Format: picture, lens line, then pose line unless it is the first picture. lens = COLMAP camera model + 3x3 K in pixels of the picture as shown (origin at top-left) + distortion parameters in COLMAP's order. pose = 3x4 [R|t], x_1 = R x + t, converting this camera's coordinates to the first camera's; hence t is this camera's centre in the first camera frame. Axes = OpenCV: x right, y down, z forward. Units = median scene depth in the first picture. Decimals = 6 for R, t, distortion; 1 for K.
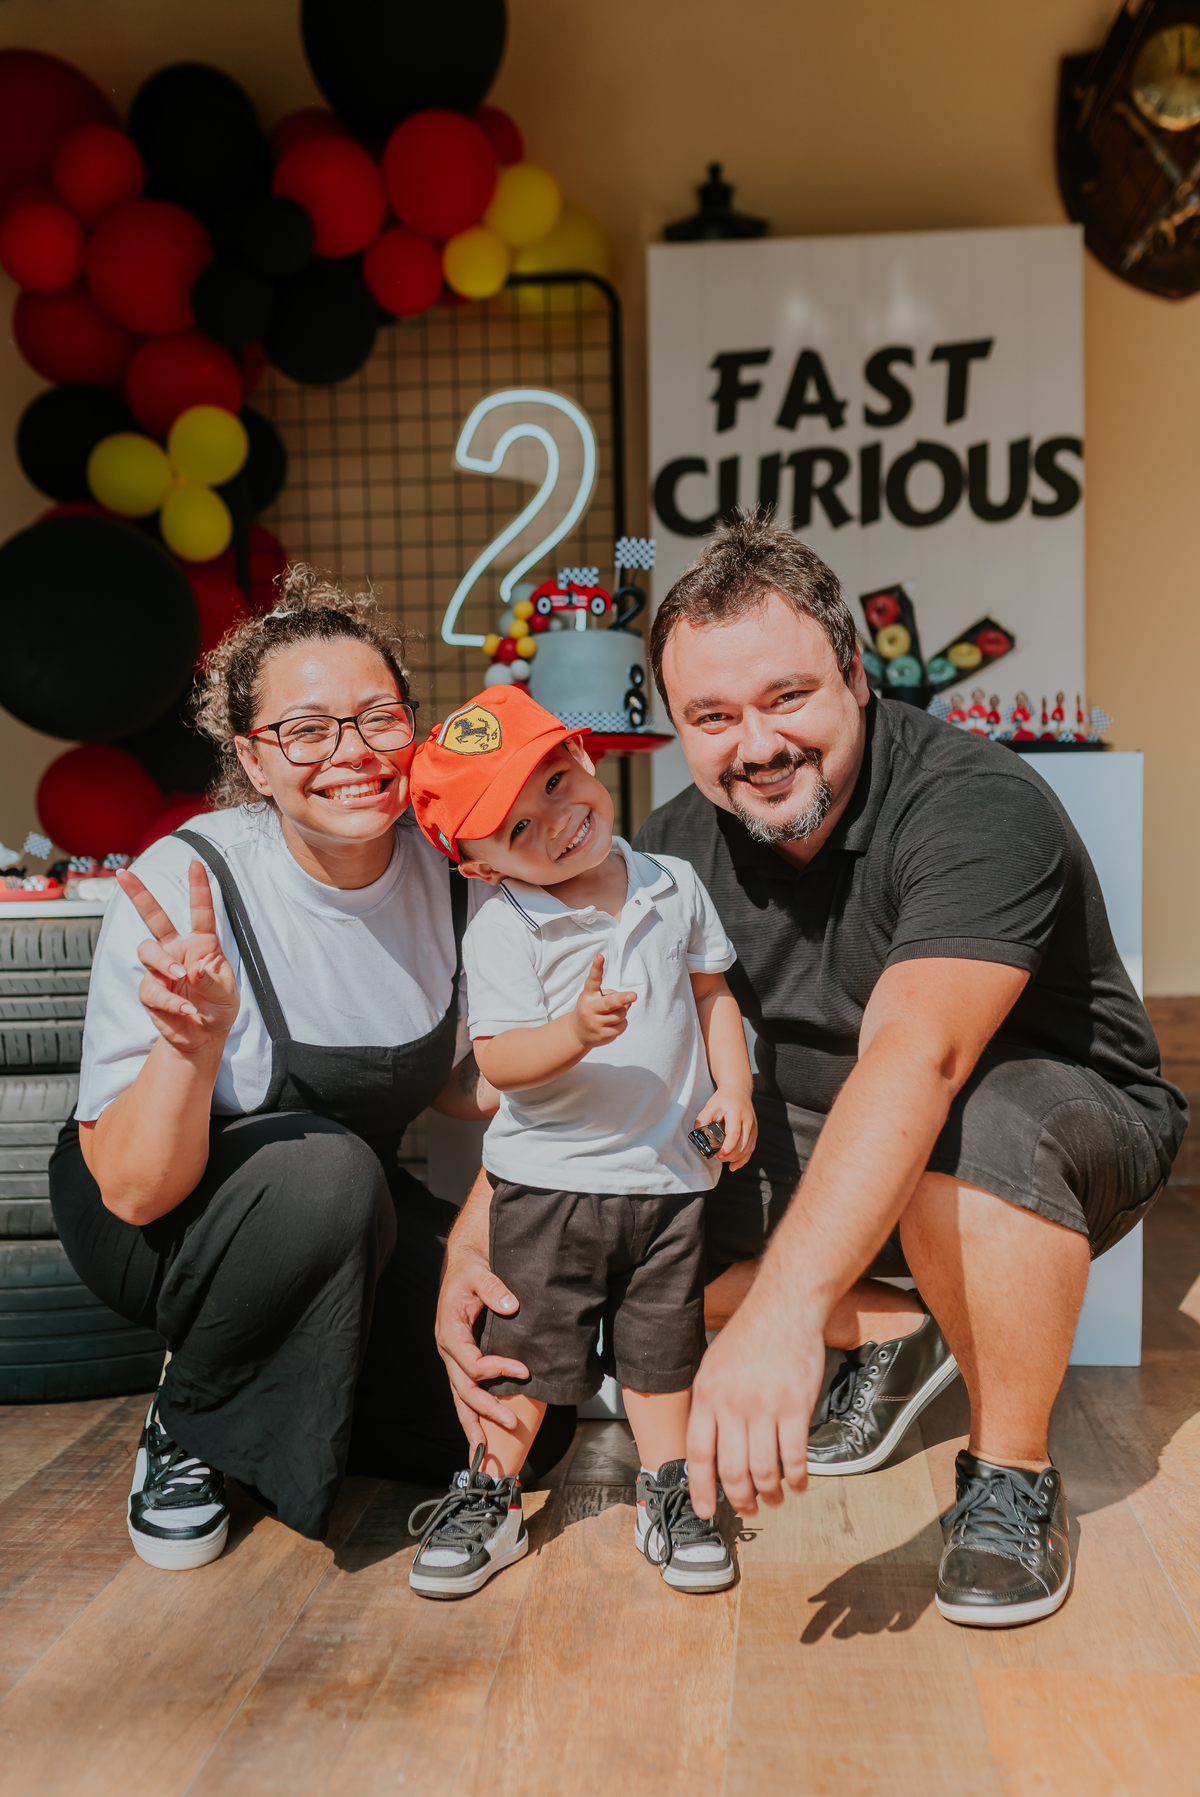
lens RADIAL K [[1768.6, 0, 591.1], [0, 1768.6, 958.4], [0, 0, 1]] dist [-0.000840, -0.009735]
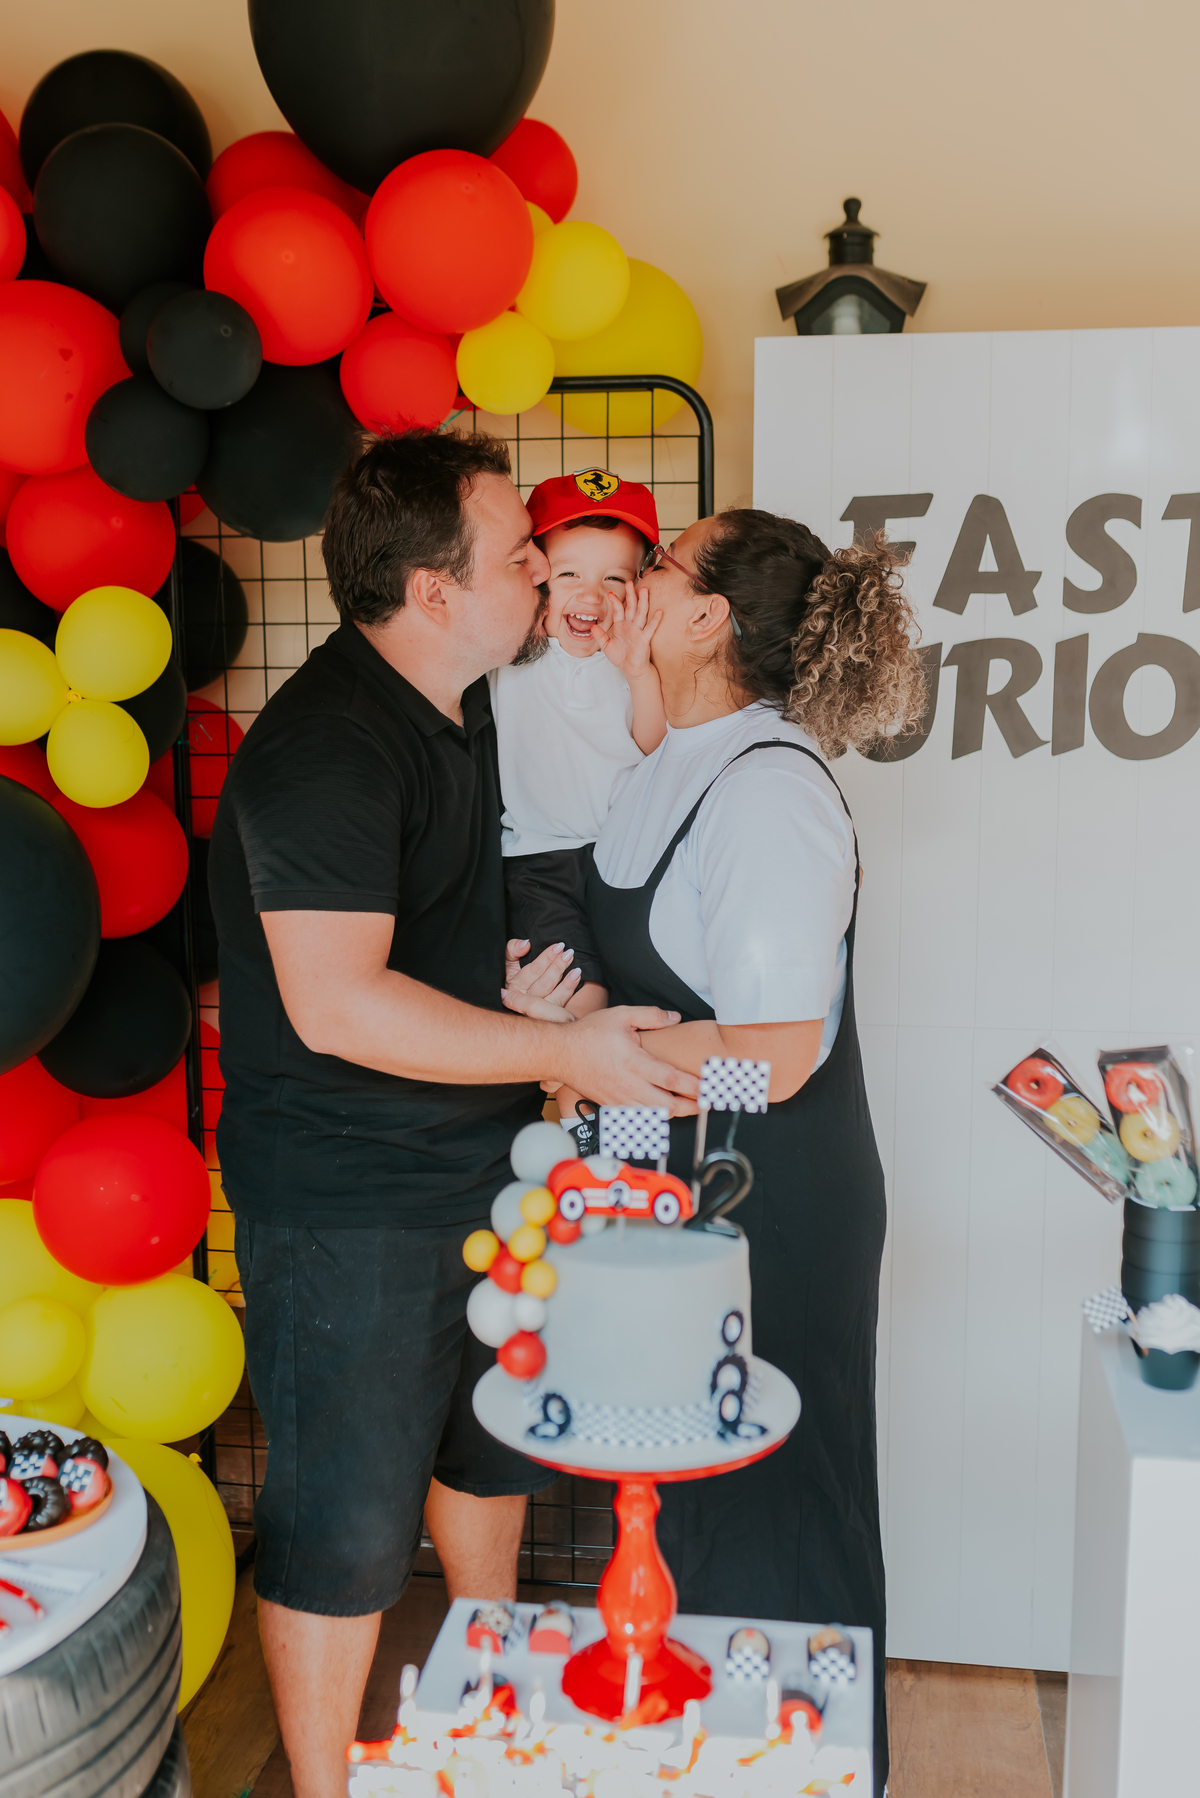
lens RADIAL K [[1711.1, 0, 605.2], [0, 1711.1, 894.6], [0, 0, 1]] dist [-0.001815, -0.002736]
pose [[0.999223, 0.018921, -0.034585, 0.000938], [-0.016370, 0.997225, 0.072624, -0.236531], [0.035863, -0.072001, 0.996760, 0.321425]]
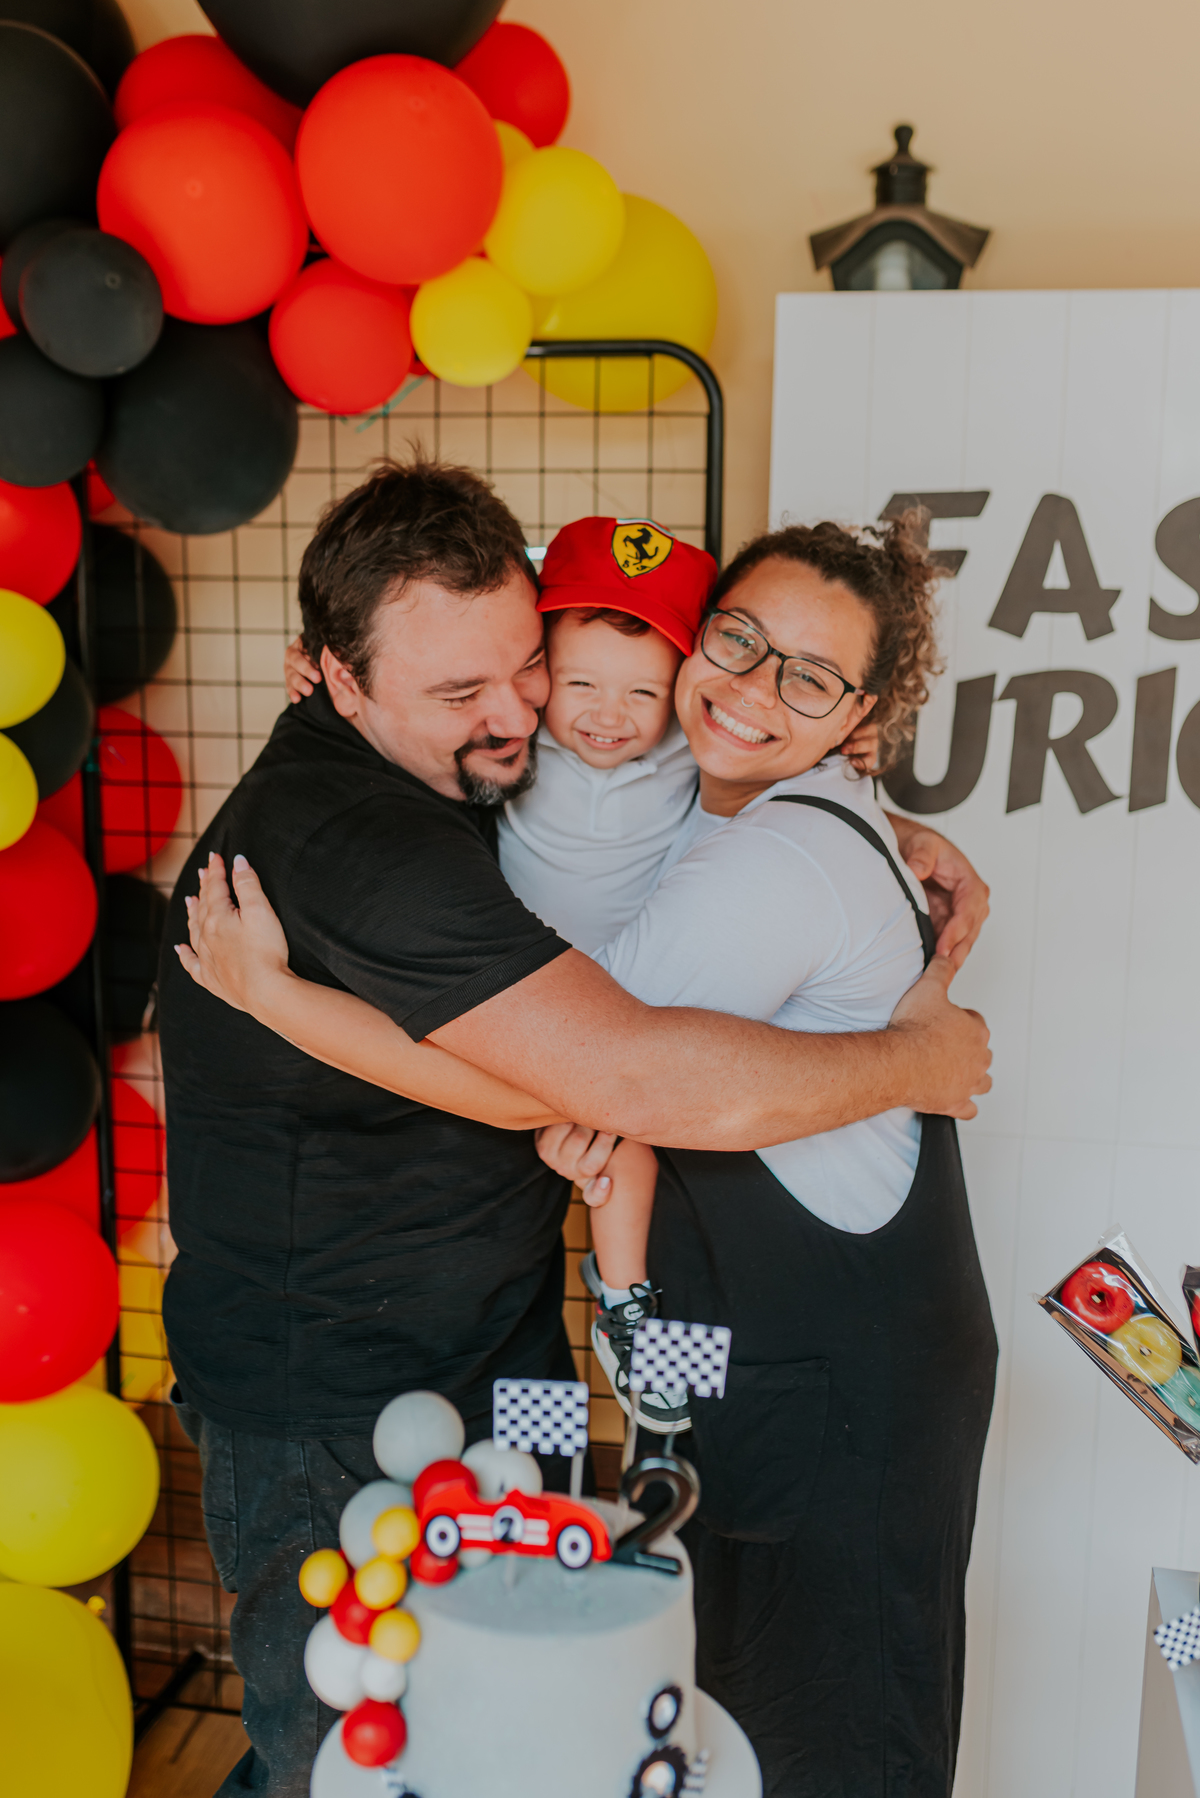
lens RADIAL K [[1717.5, 0, 600.0], [0, 1717.5, 899.0], [0, 0, 1]] dist [-0.010797, 0.016278]
pose [[0.996853, 0.043429, -0.066313, 0.020435], [-0.036210, 0.993660, 0.106434, -0.270548], [0.070515, -0.103698, 0.992106, 0.438301]]
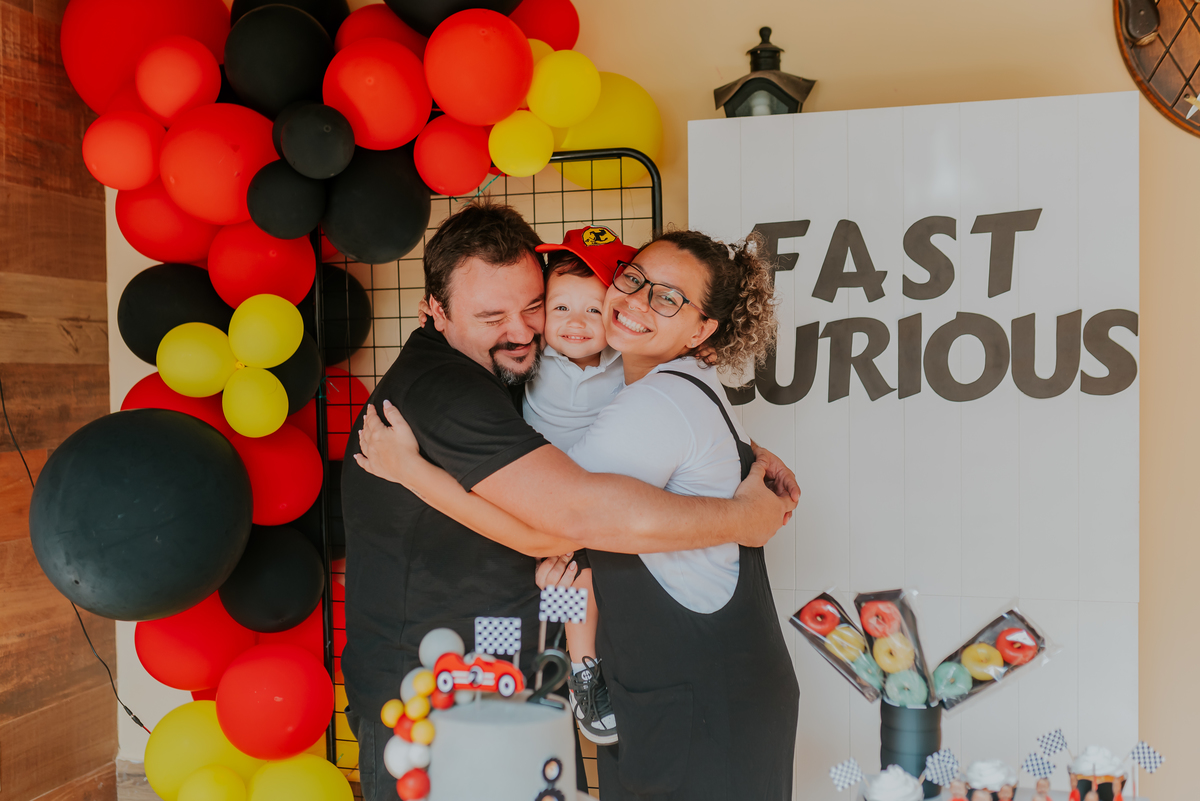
lens RADIAL K [[1201.9, 0, 583.5], [0, 1201.9, 422.5], [0, 0, 1]] dist [0.003612, -0.007258]
pose [[0.984801, 0.010088, -0.173392, 0.095884], [-0.012217, 0.999862, -0.011214, -0.222057], [0.173255, 0.013162, 0.984789, 0.309273]]
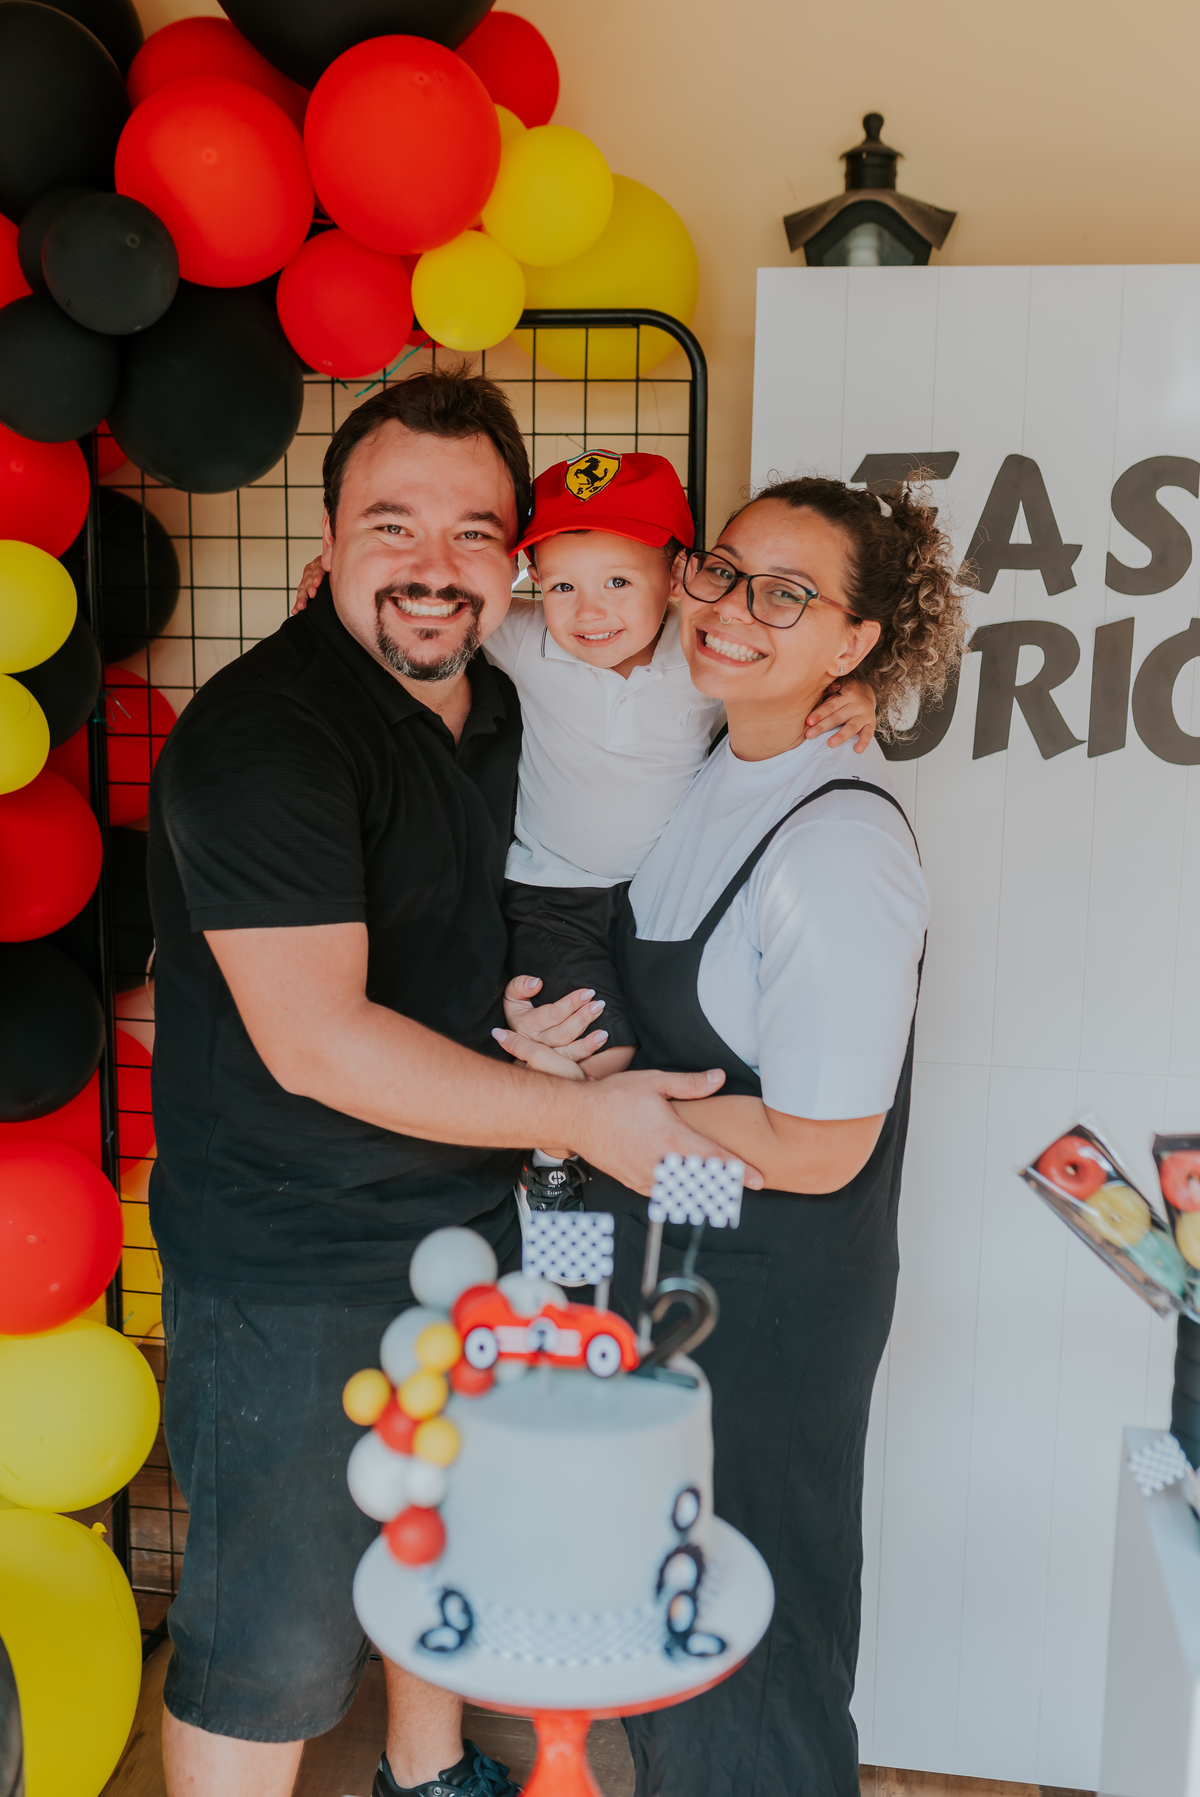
lens RADIAL K [[1698.8, 0, 604.3], [0, 1698.8, 892.8], [0, 0, 1]] dist [-0.007014, 0.011691]
pose [[0.998474, 0.040338, -0.037712, 0.010697], [-0.036848, 0.995347, 0.089034, -0.244614], [0.041128, -0.087508, 0.995314, 0.413389]]
